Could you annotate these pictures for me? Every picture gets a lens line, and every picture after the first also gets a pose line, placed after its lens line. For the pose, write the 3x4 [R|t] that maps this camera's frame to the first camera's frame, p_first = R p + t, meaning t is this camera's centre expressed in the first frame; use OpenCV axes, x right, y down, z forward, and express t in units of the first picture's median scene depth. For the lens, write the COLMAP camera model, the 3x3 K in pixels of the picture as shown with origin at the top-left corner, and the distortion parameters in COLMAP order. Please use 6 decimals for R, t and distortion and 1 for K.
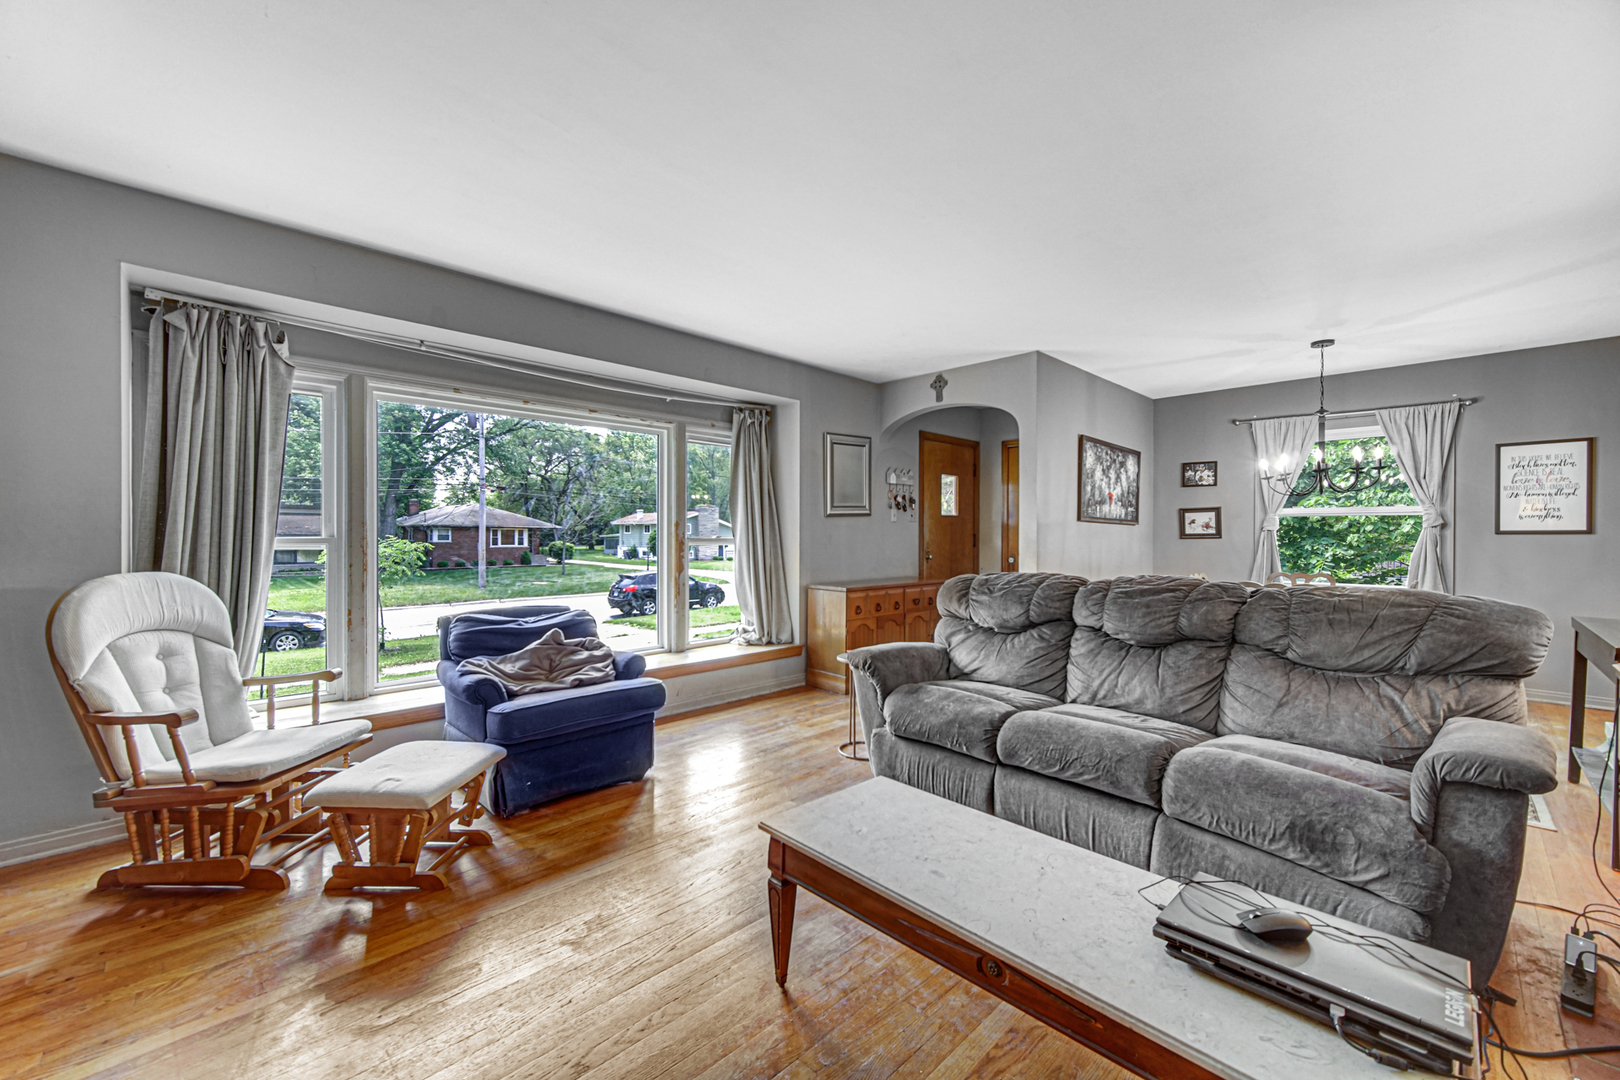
lens RADIAL K [[644.1, 0, 809.0], [0, 644.1, 550.7], [0, 0, 1]] dist [0.000345, 0.000180]
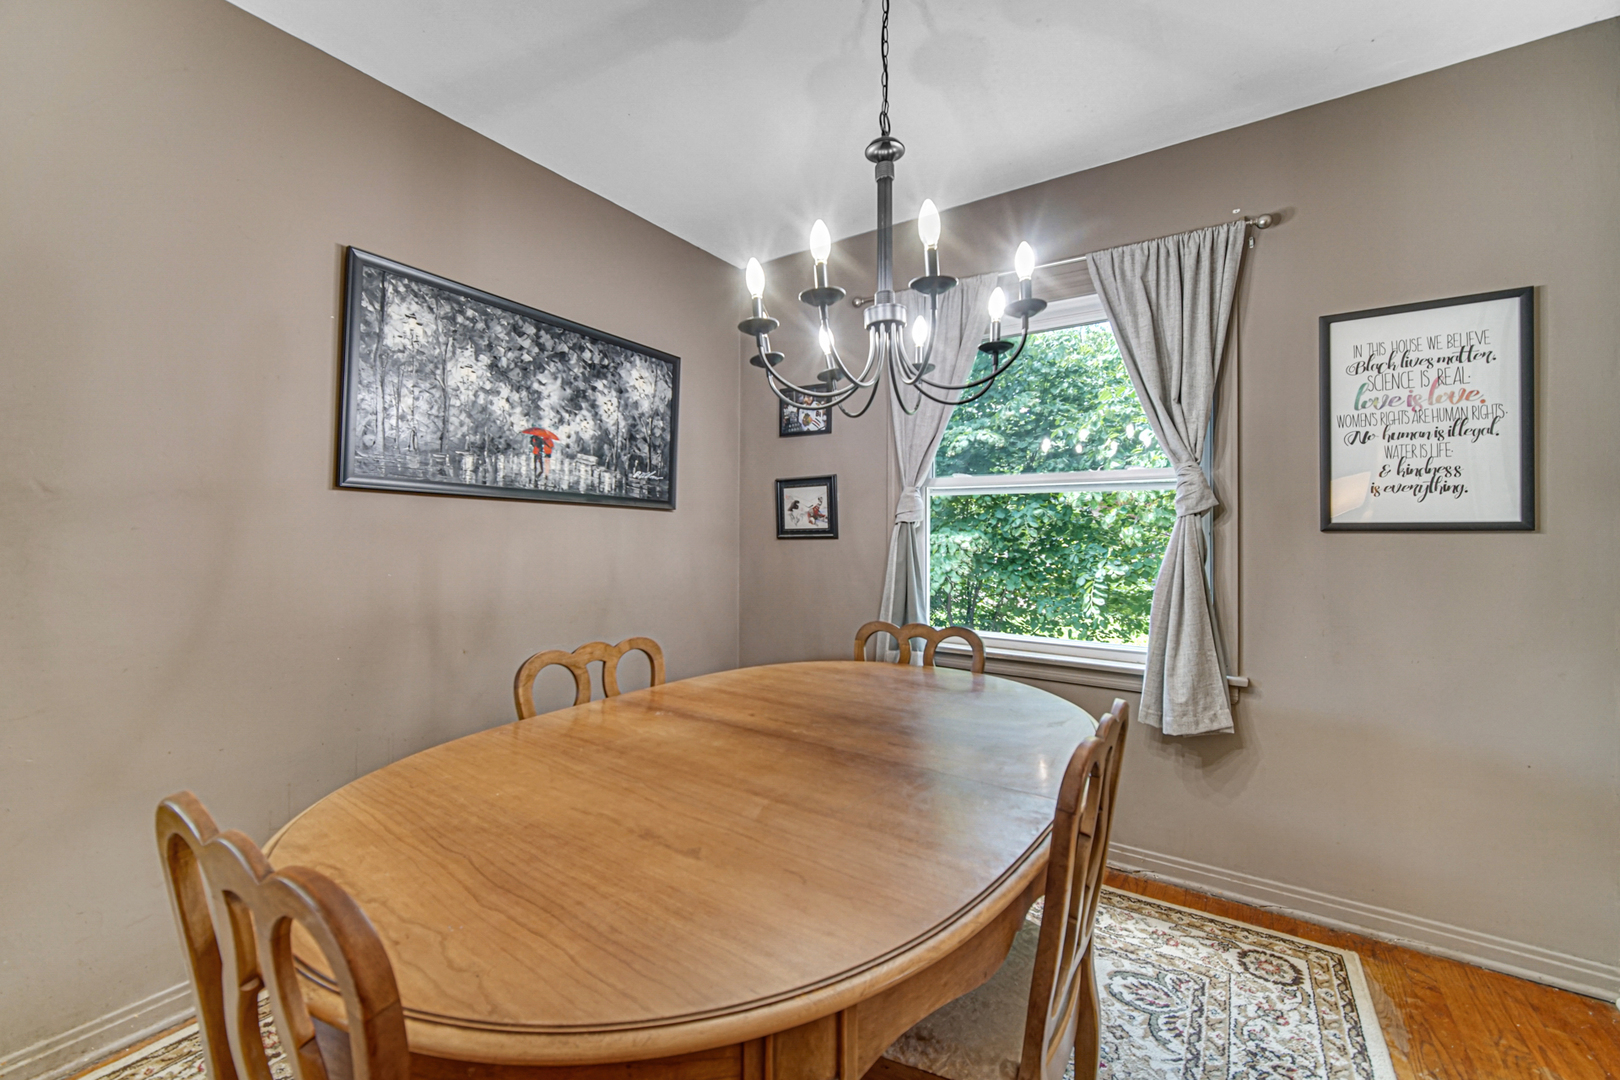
lens RADIAL K [[641.7, 0, 810.0], [0, 641.7, 540.0], [0, 0, 1]] dist [0.000514, 0.000149]
pose [[0.976869, -0.000056, 0.213837, 0.618430], [0.002512, 0.999934, -0.011215, -0.015426], [-0.213822, 0.011493, 0.976805, 0.630573]]
